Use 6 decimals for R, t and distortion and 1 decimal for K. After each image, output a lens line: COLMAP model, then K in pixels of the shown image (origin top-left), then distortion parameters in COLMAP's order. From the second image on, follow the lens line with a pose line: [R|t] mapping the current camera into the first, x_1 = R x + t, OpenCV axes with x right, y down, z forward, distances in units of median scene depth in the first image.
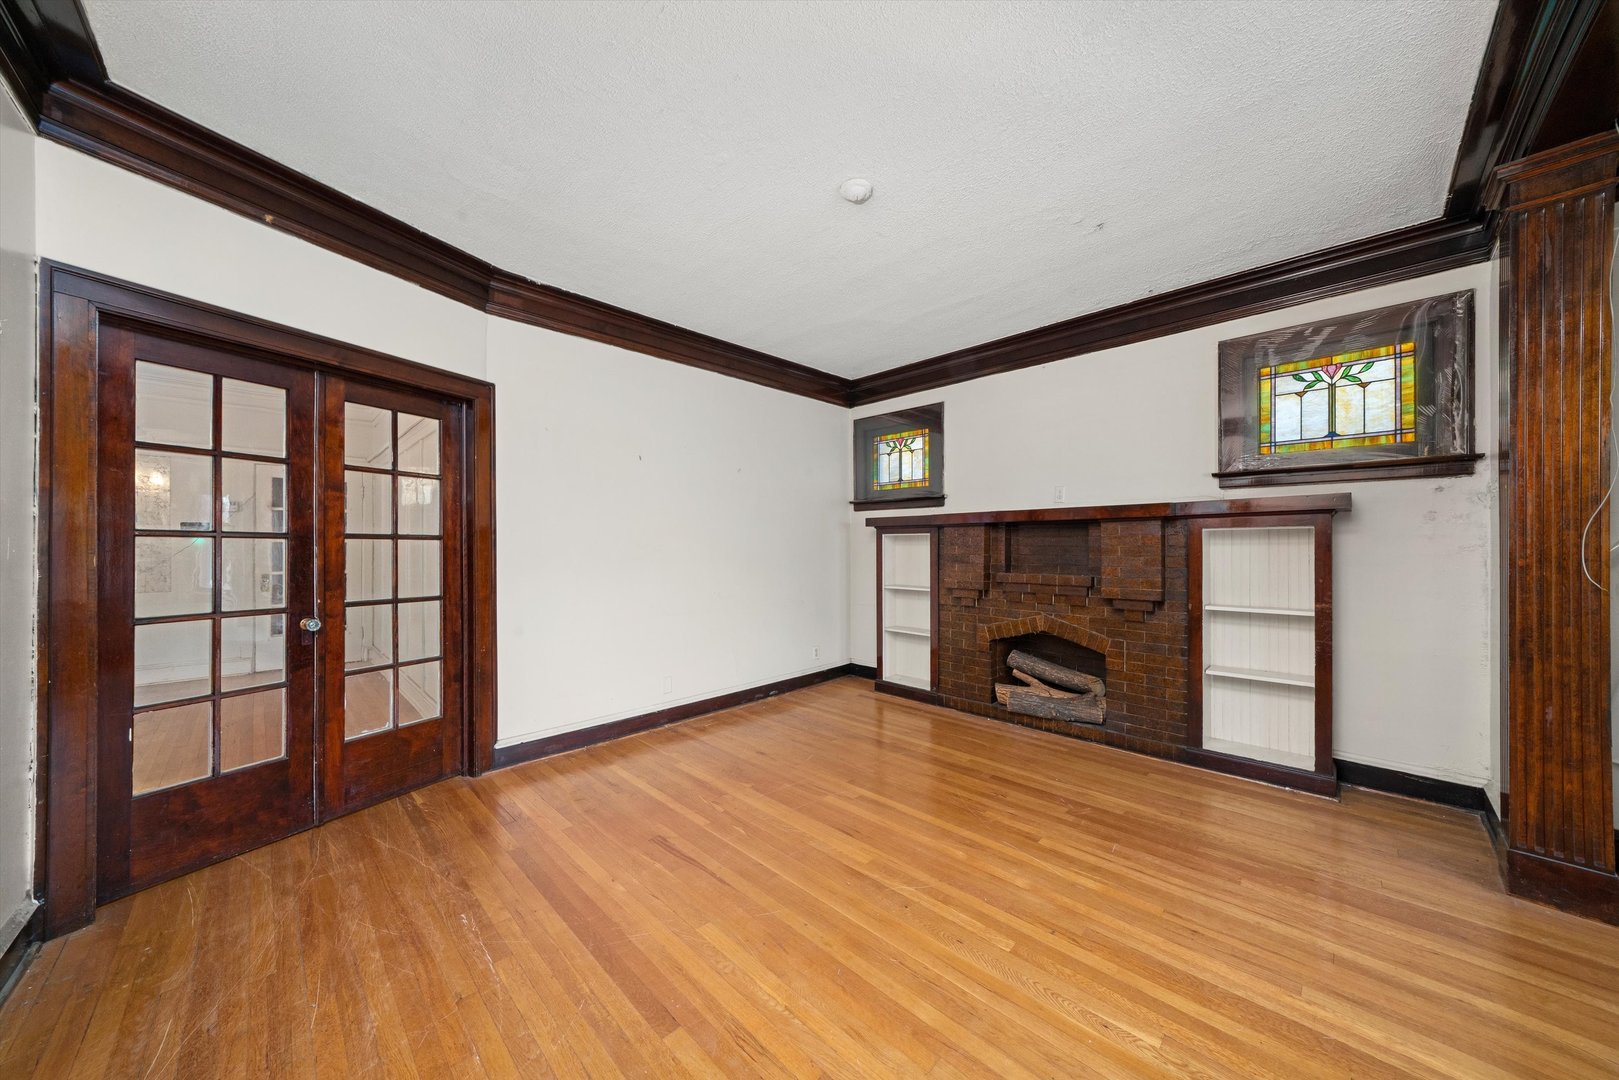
lens RADIAL K [[554.0, 0, 807.2], [0, 554.0, 544.9], [0, 0, 1]] dist [-0.006632, 0.000017]
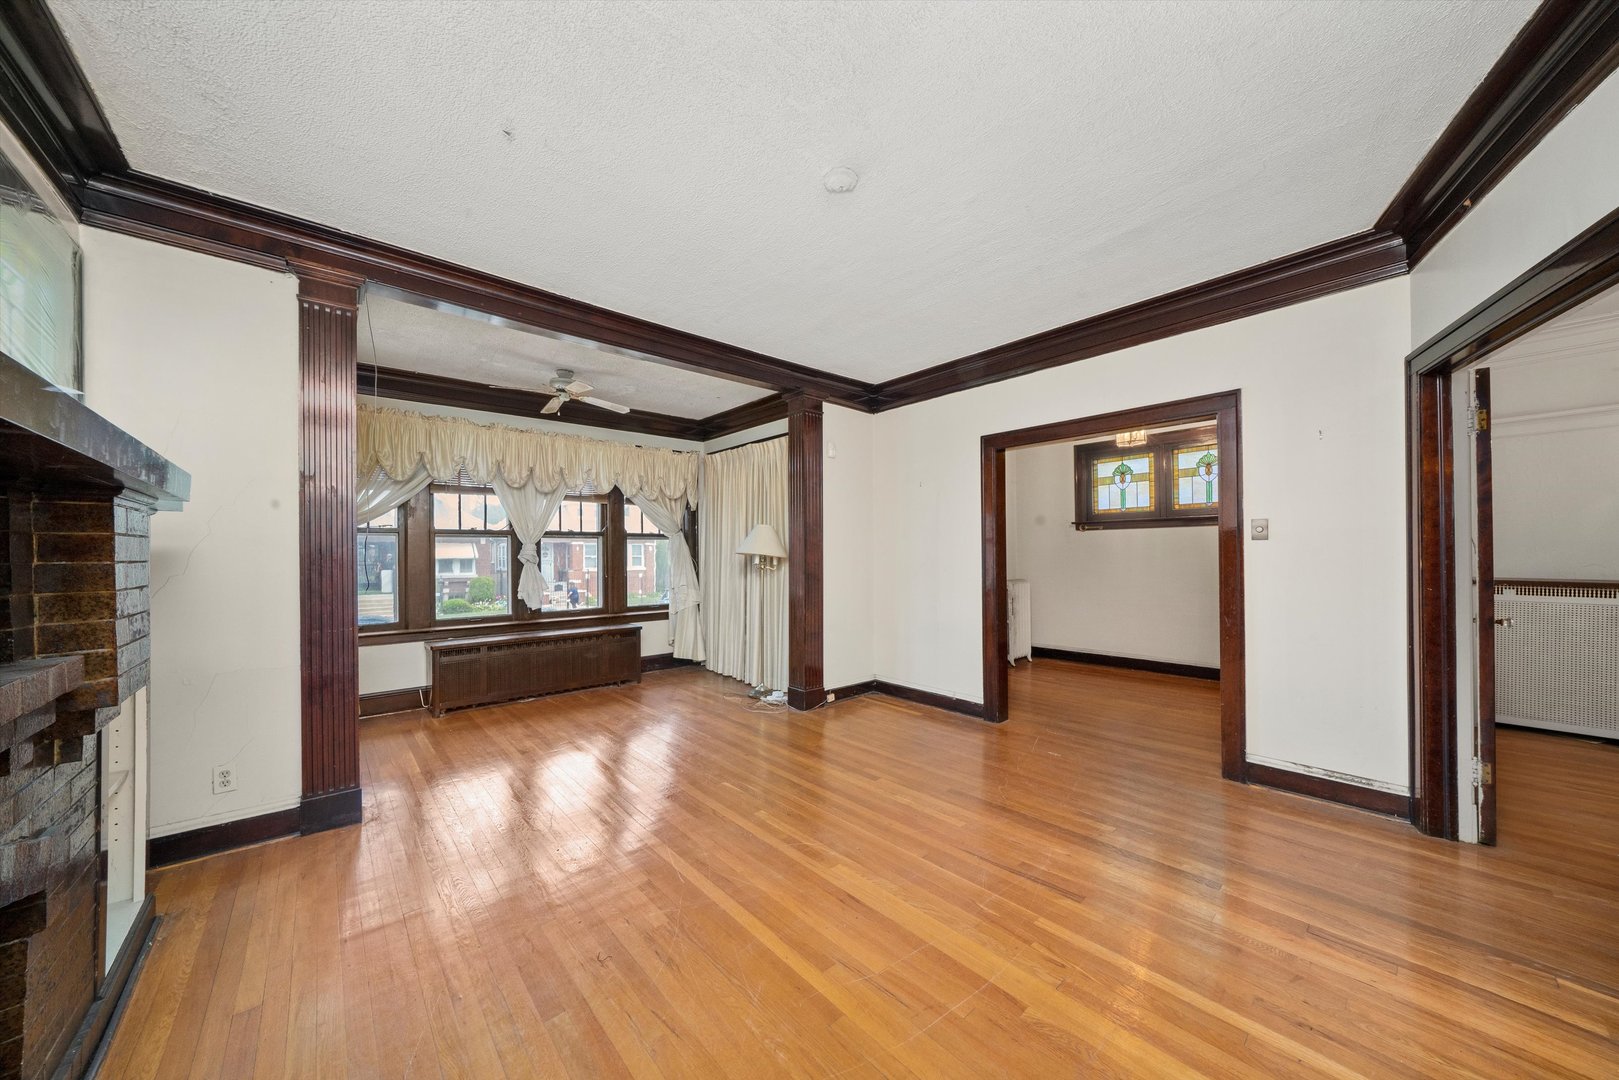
lens RADIAL K [[554.0, 0, 808.4], [0, 554.0, 546.9], [0, 0, 1]] dist [-0.006632, 0.000017]
pose [[-0.997075, 0.009862, 0.075796, 0.049840], [0.008190, 0.999717, -0.022347, 0.003092], [-0.075995, -0.021660, -0.996873, 1.297955]]
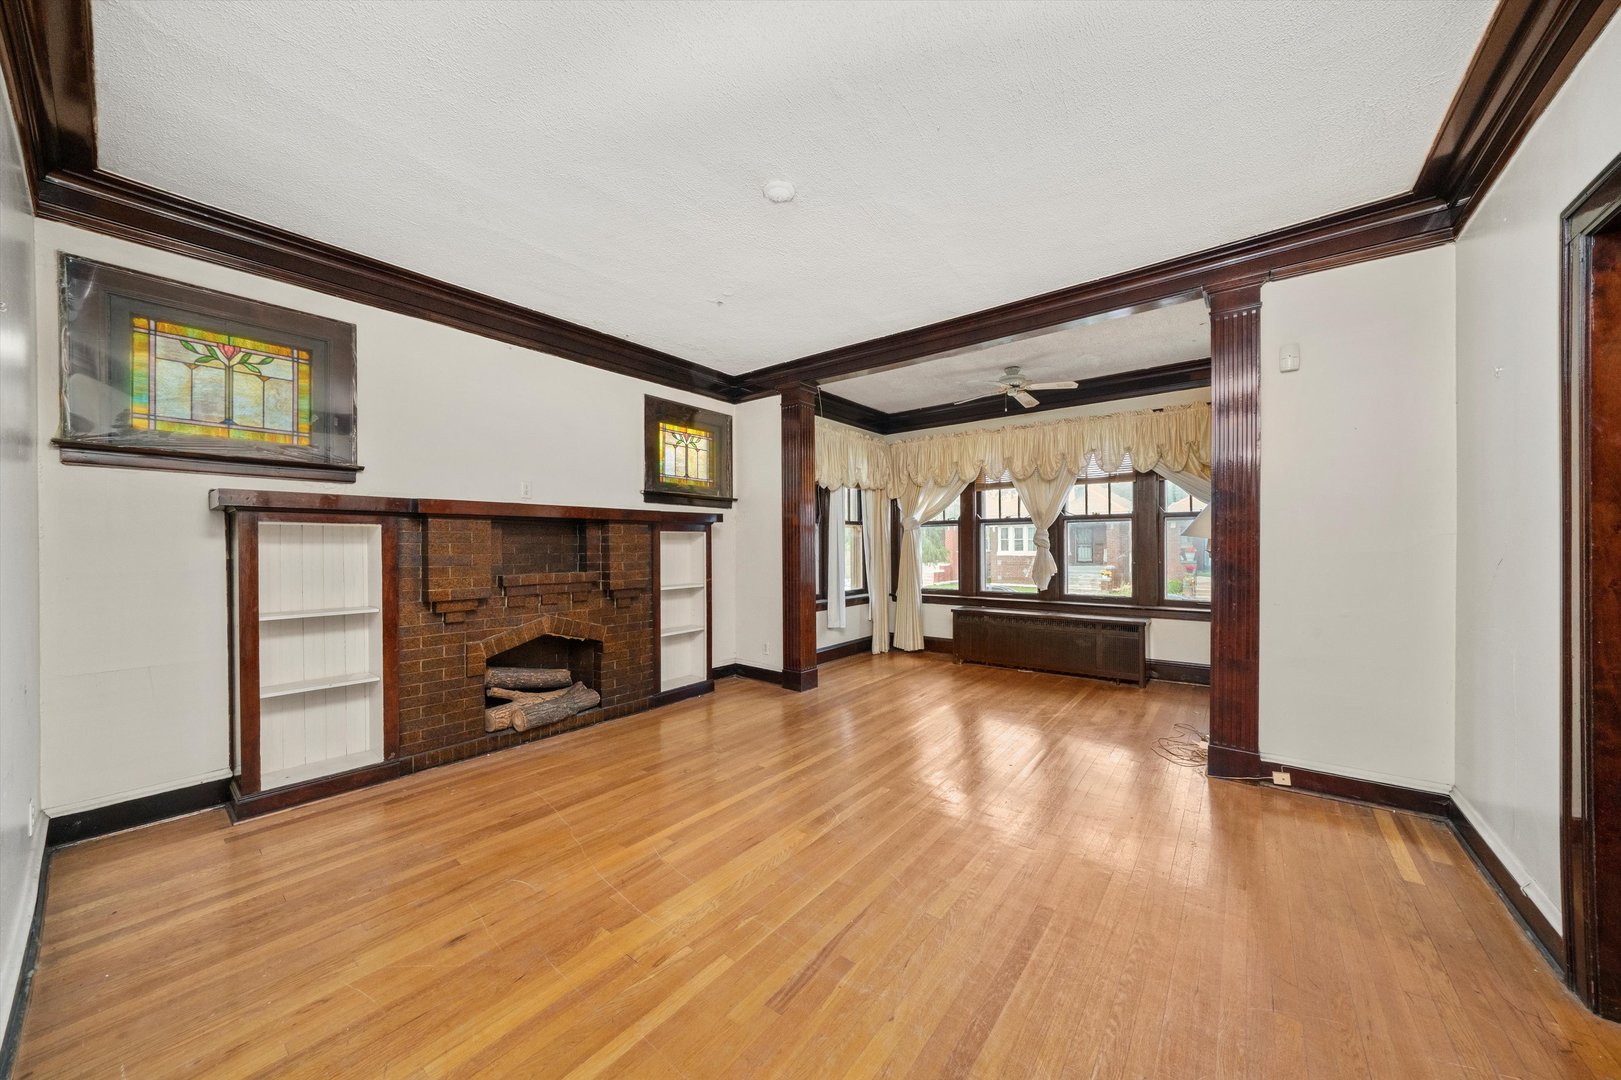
lens RADIAL K [[554.7, 0, 812.4], [0, 554.7, 546.8], [0, 0, 1]] dist [-0.006632, 0.000017]
pose [[-0.118615, -0.005162, 0.992927, -0.621508], [-0.002420, 0.999985, 0.004910, 0.000577], [-0.992937, -0.001821, -0.118626, 0.709105]]
